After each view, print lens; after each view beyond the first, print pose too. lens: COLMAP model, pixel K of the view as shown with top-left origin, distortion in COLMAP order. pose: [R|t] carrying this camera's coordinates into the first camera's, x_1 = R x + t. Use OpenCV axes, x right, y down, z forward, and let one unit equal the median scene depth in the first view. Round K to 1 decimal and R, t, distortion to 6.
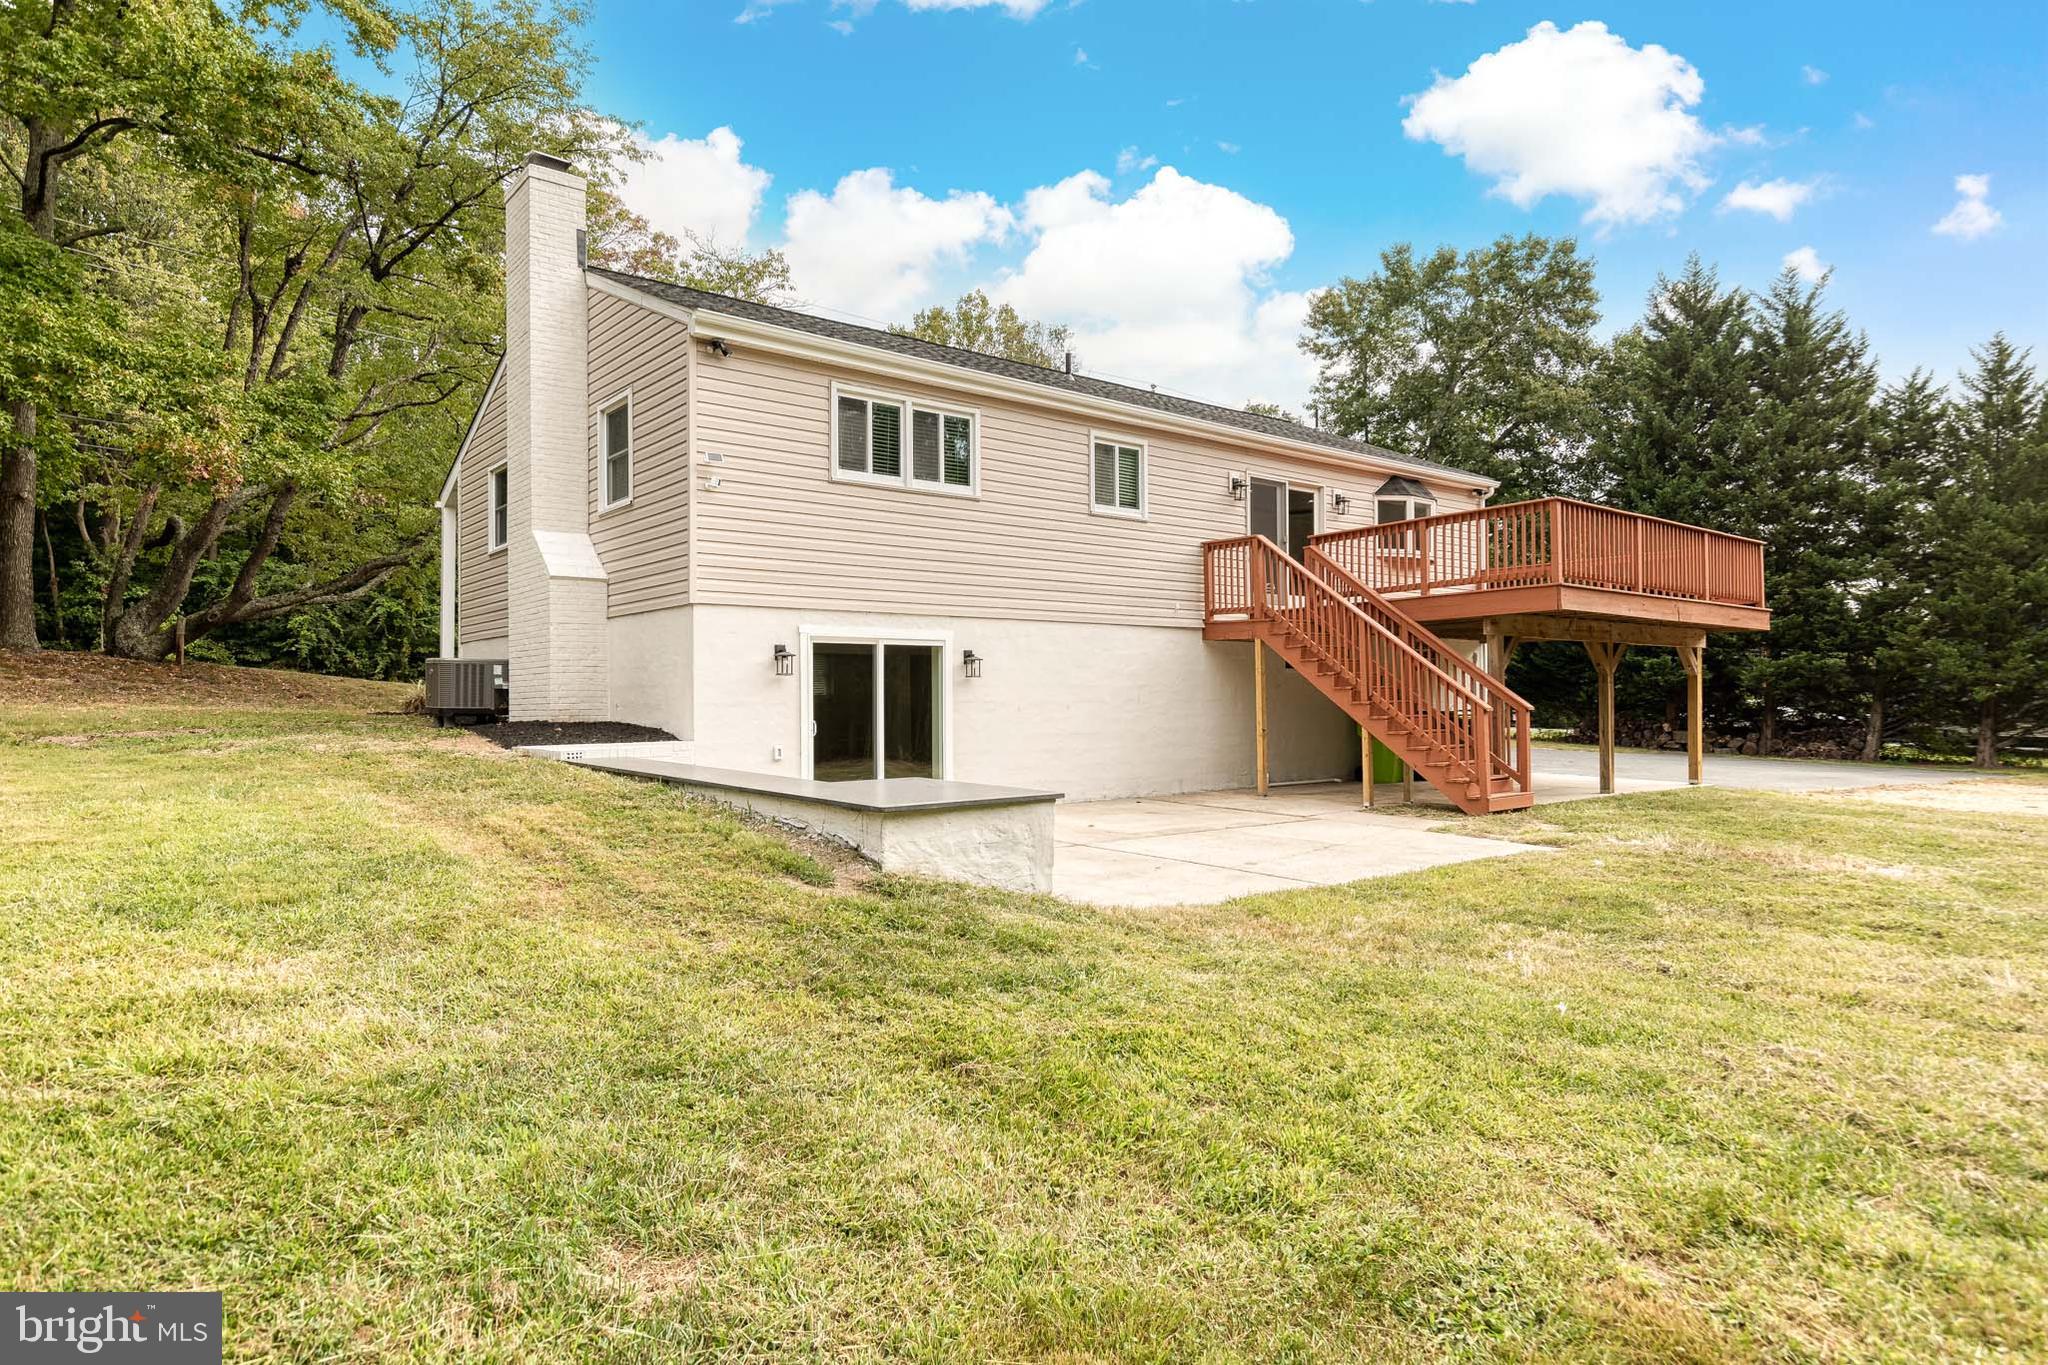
lens RADIAL K [[1170.3, 0, 1021.2], [0, 1170.3, 683.1], [0, 0, 1]] dist [0.000557, 0.000013]
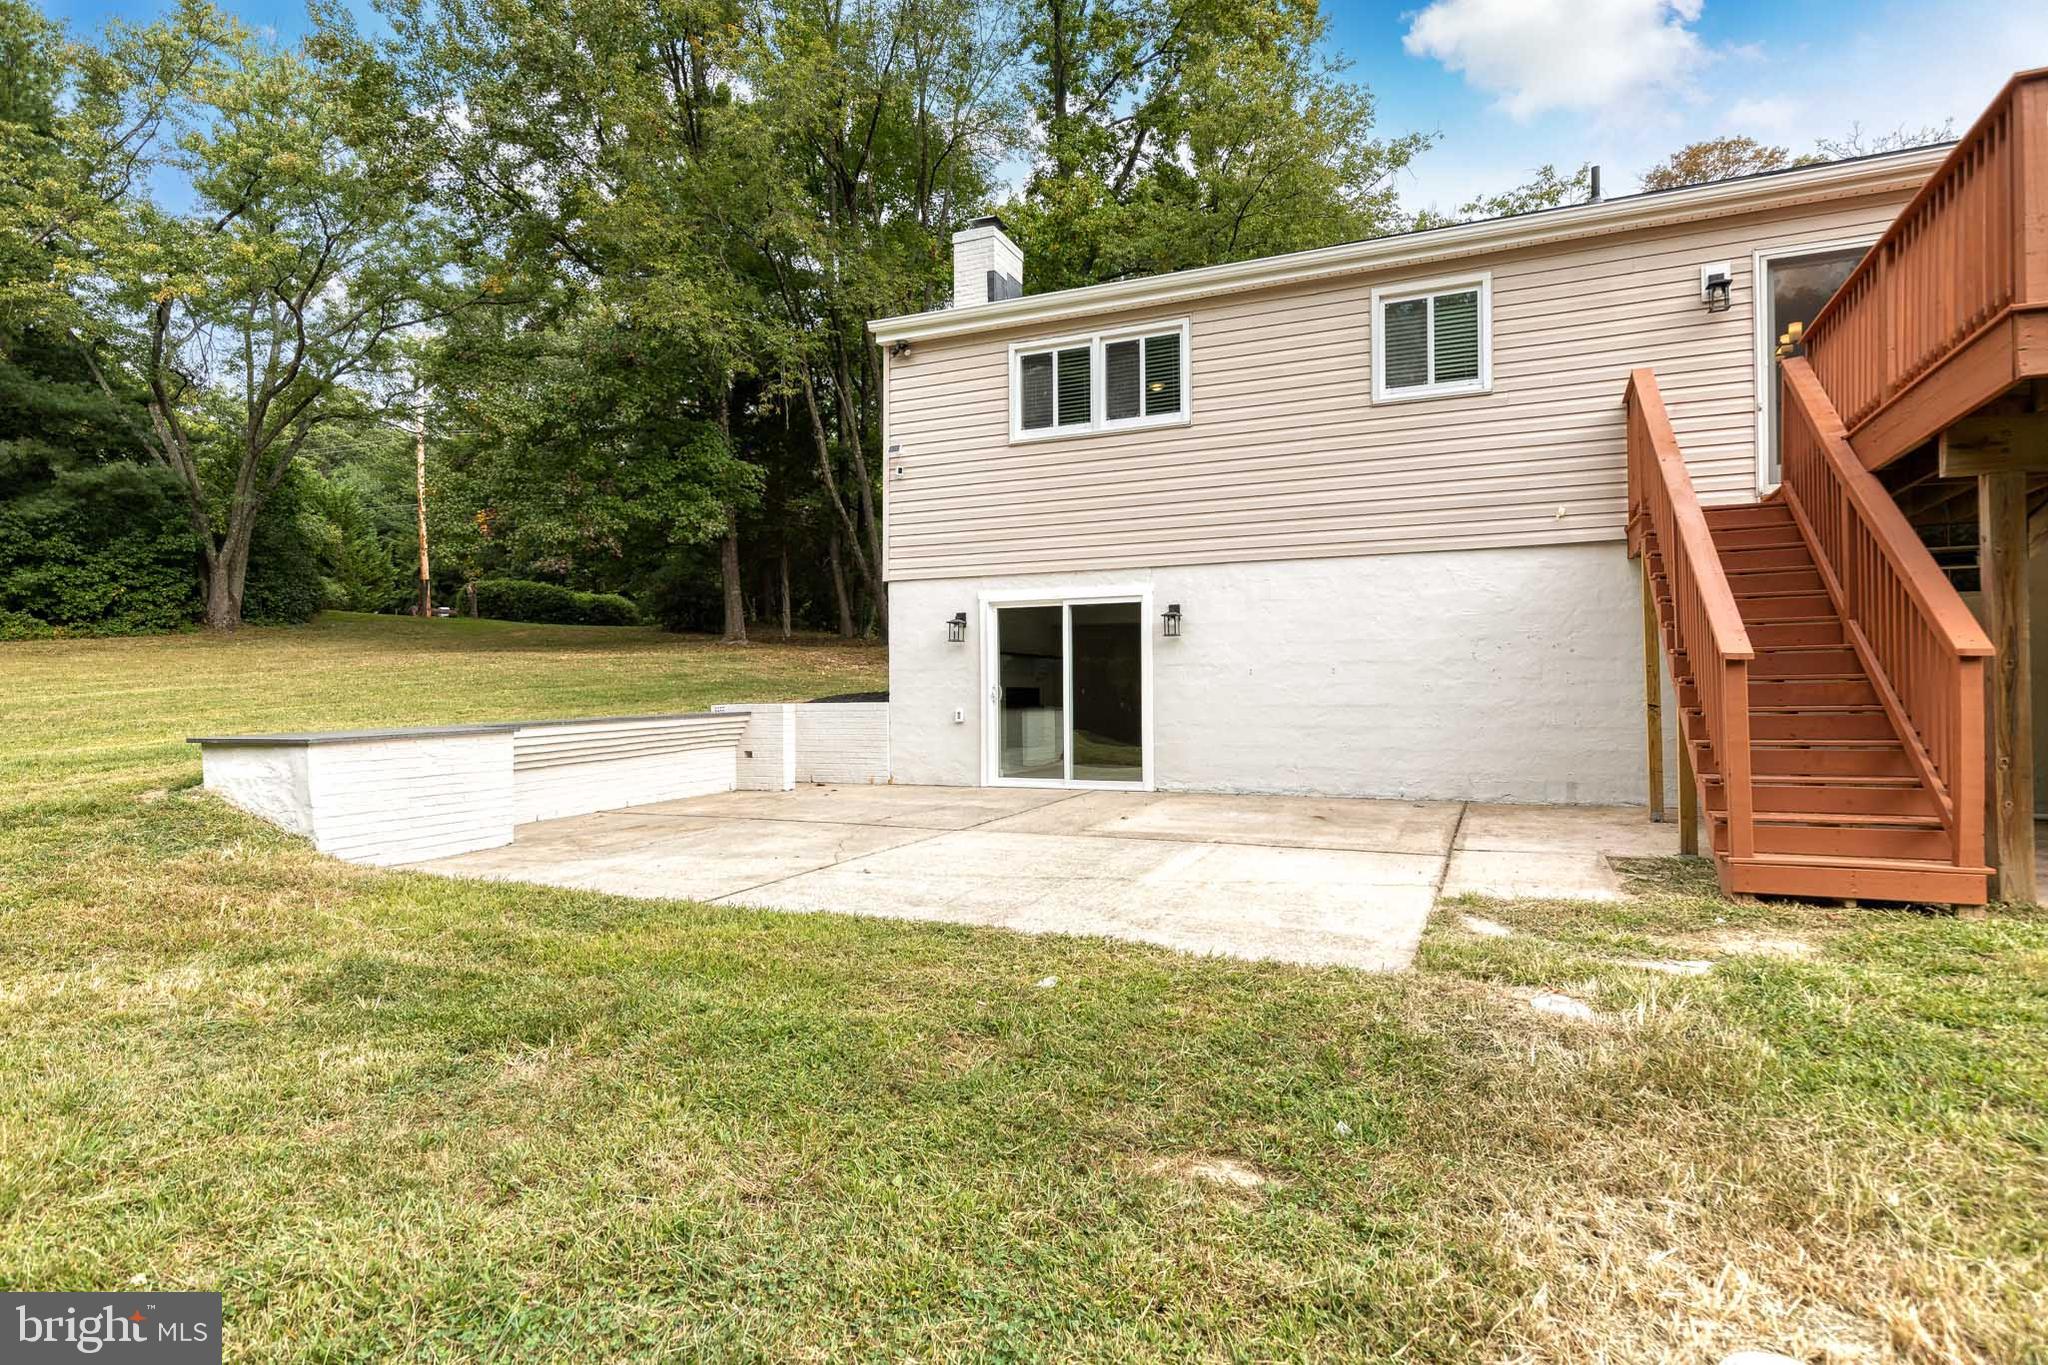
lens RADIAL K [[1158.3, 0, 1019.7], [0, 1158.3, 676.3], [0, 0, 1]] dist [-0.001276, 0.000004]
pose [[0.428672, 0.006358, -0.903438, 0.694222], [0.023064, 0.999572, 0.017978, 0.006992], [0.903166, -0.028544, 0.428342, 0.544498]]
